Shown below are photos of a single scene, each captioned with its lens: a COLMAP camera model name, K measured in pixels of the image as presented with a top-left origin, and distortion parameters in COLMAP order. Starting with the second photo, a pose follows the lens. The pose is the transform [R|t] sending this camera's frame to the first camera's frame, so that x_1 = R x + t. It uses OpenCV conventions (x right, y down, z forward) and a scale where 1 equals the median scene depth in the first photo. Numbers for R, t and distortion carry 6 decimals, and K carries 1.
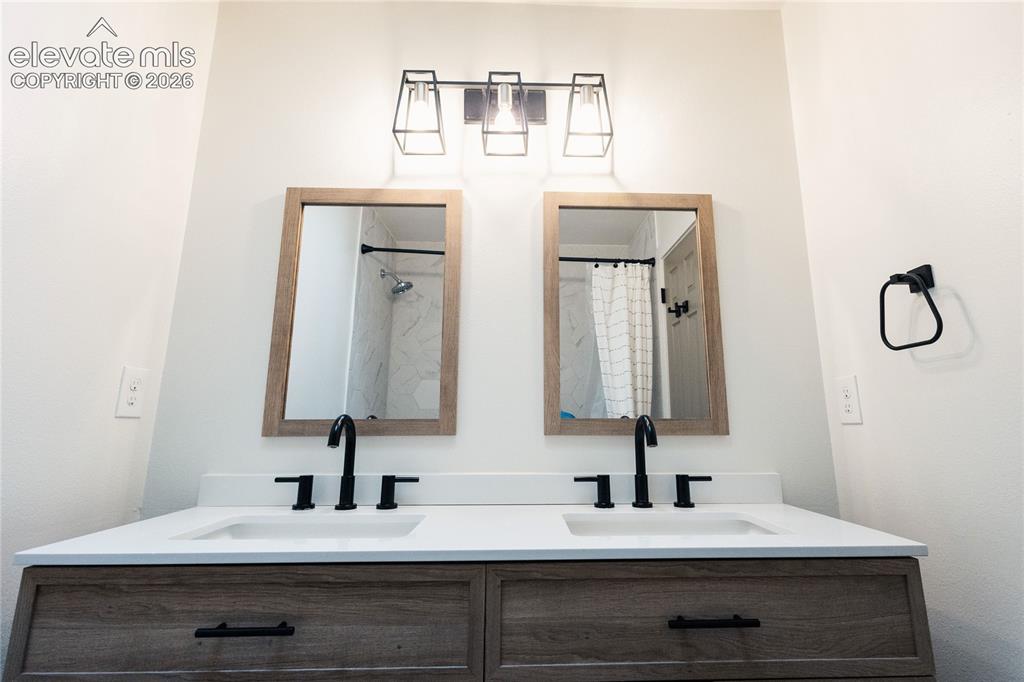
lens RADIAL K [[467.1, 0, 539.8], [0, 467.1, 352.8], [0, 0, 1]] dist [0.007968, -0.001578]
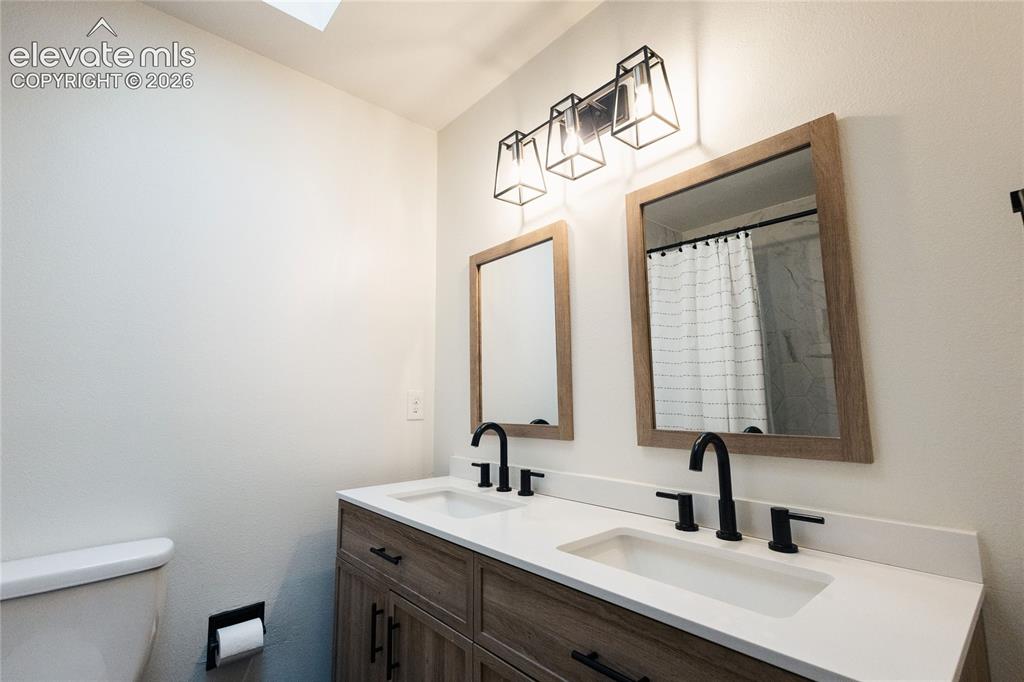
lens RADIAL K [[467.1, 0, 508.3], [0, 467.1, 343.6], [0, 0, 1]] dist [0.007968, -0.001578]
pose [[0.632051, -0.097528, -0.768765, 0.995815], [0.133177, 0.990959, -0.016224, -0.094261], [0.763397, -0.092128, 0.639326, 0.279508]]
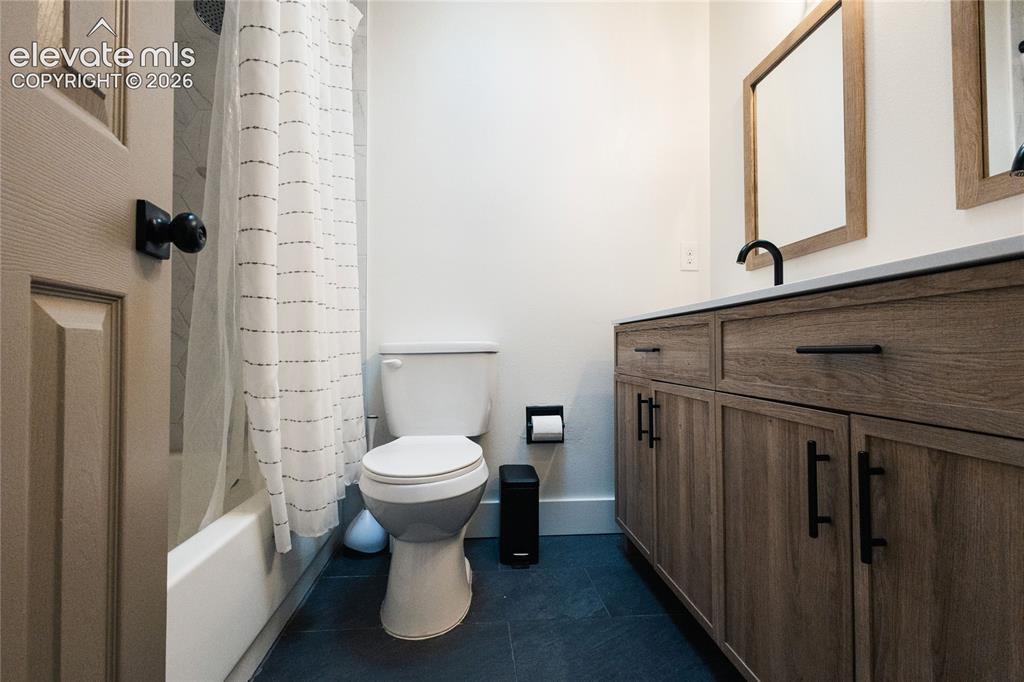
lens RADIAL K [[467.1, 0, 514.8], [0, 467.1, 346.9], [0, 0, 1]] dist [0.007968, -0.001578]
pose [[0.050434, -0.010420, -0.998673, 1.195642], [0.166352, 0.986065, -0.001887, 0.451344], [0.984776, -0.166036, 0.051465, 0.327927]]
